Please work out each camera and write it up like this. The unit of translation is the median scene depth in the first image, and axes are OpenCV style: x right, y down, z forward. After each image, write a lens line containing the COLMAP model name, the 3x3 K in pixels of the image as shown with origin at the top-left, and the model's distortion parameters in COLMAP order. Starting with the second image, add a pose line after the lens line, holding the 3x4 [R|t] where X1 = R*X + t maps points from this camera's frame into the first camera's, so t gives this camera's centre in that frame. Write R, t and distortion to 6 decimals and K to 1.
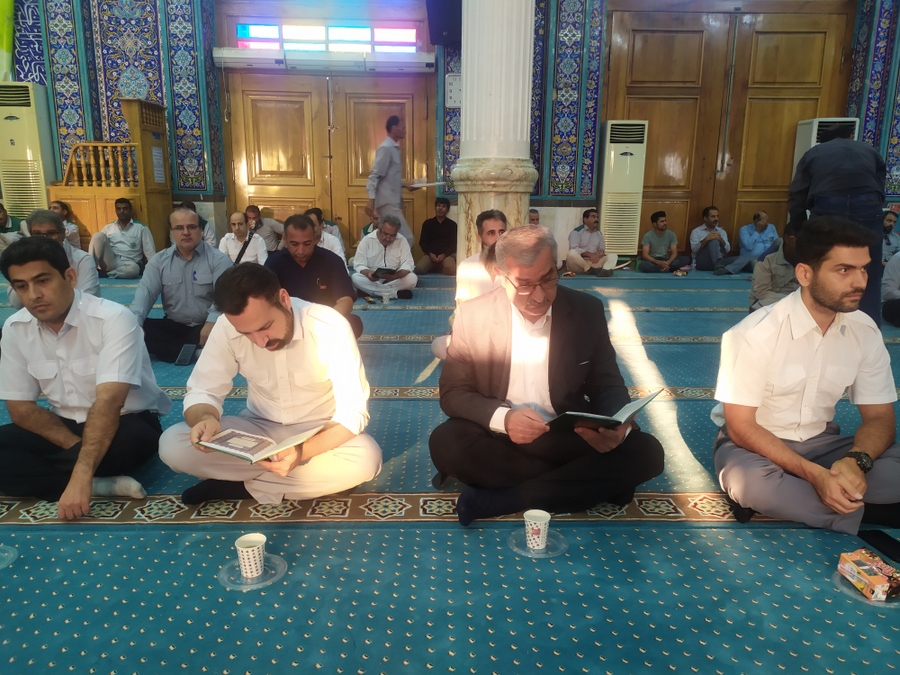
lens RADIAL K [[700.0, 0, 448.6], [0, 700.0, 335.6], [0, 0, 1]] dist [0.057630, -0.050124]
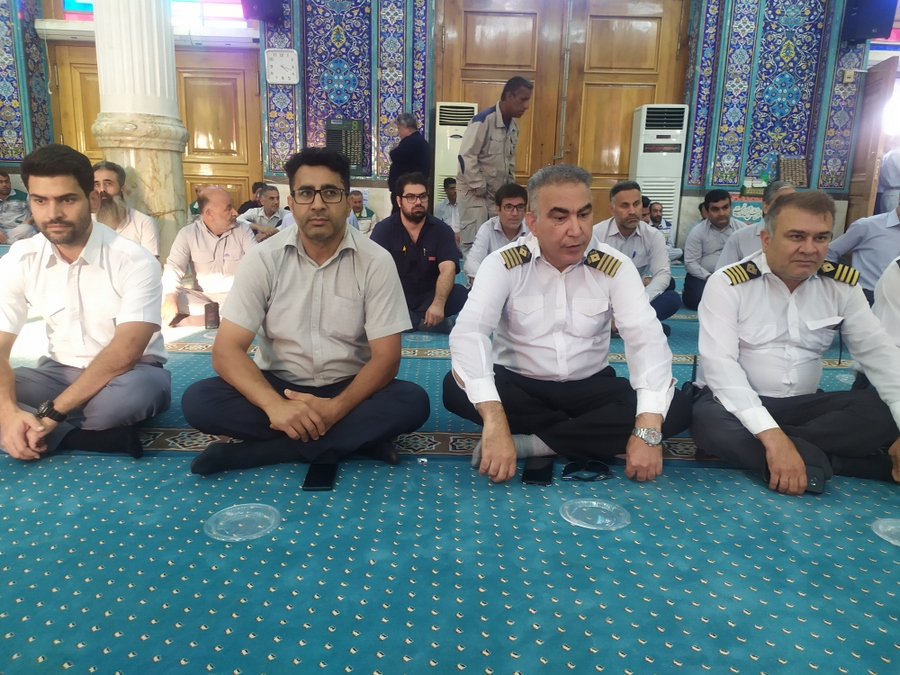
lens RADIAL K [[700.0, 0, 465.5], [0, 700.0, 338.6], [0, 0, 1]] dist [0.057630, -0.050124]
pose [[0.999807, 0.019435, -0.002741, 0.281447], [-0.019426, 0.999806, 0.003281, 0.025012], [0.002804, -0.003227, 0.999991, 0.006538]]
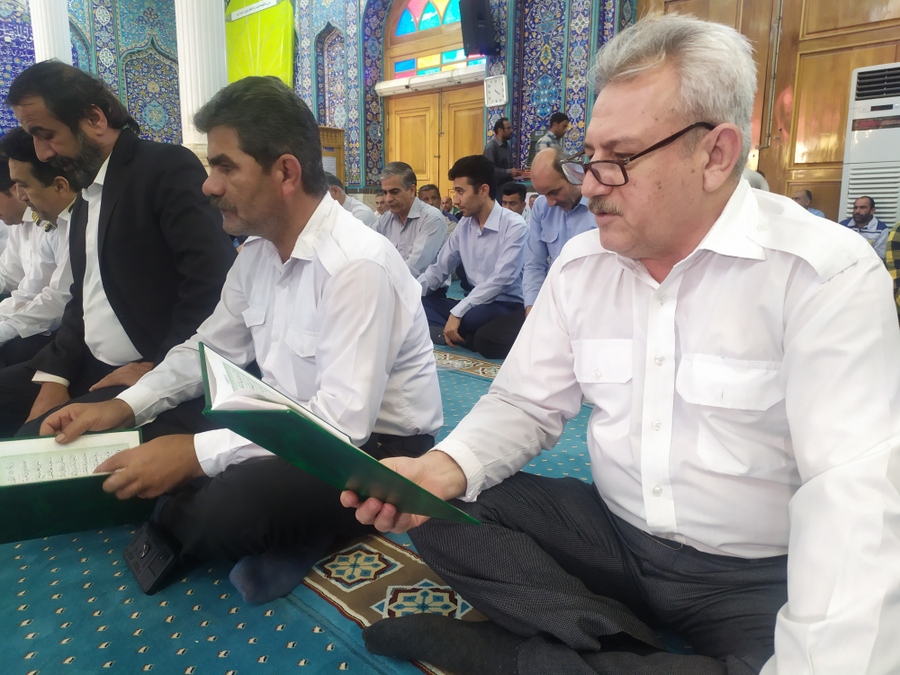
lens RADIAL K [[700.0, 0, 448.7], [0, 700.0, 333.1], [0, 0, 1]] dist [0.057630, -0.050124]
pose [[0.682352, 0.123040, -0.720595, 0.819109], [-0.153785, 0.987835, 0.023046, 0.021860], [0.714665, 0.095091, 0.692973, 0.196347]]
